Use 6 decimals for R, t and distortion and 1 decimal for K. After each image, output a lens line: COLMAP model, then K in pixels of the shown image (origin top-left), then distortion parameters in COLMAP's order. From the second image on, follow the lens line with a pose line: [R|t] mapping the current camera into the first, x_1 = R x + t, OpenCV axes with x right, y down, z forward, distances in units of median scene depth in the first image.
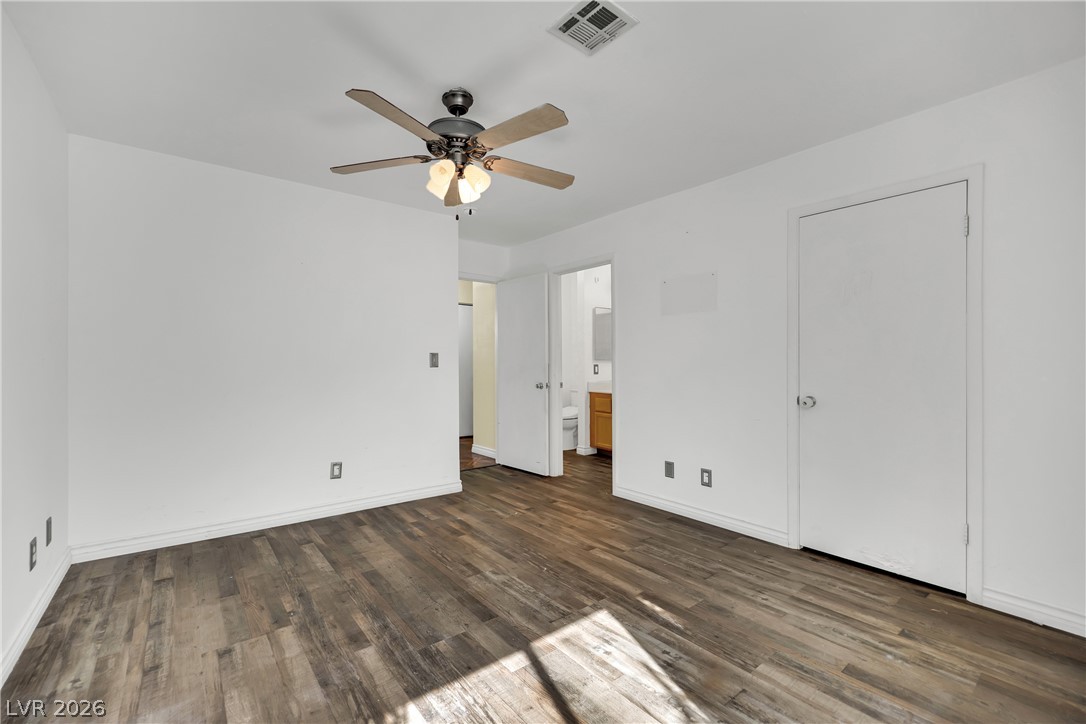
lens RADIAL K [[448.4, 0, 536.9], [0, 448.4, 361.9], [0, 0, 1]] dist [-0.016393, -0.000457]
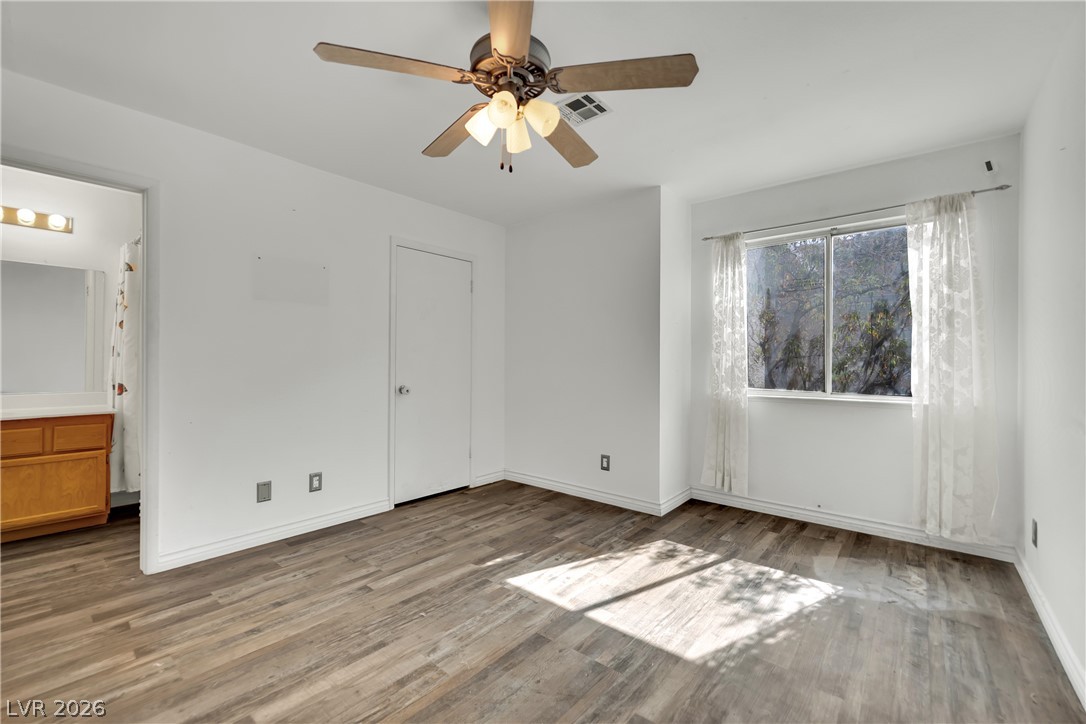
lens RADIAL K [[448.4, 0, 536.9], [0, 448.4, 361.9], [0, 0, 1]] dist [-0.016393, -0.000457]
pose [[-0.162651, -0.007736, 0.986653, -0.852227], [-0.005581, 0.999960, 0.006920, 0.007469], [-0.986668, -0.004381, -0.162687, 0.997073]]
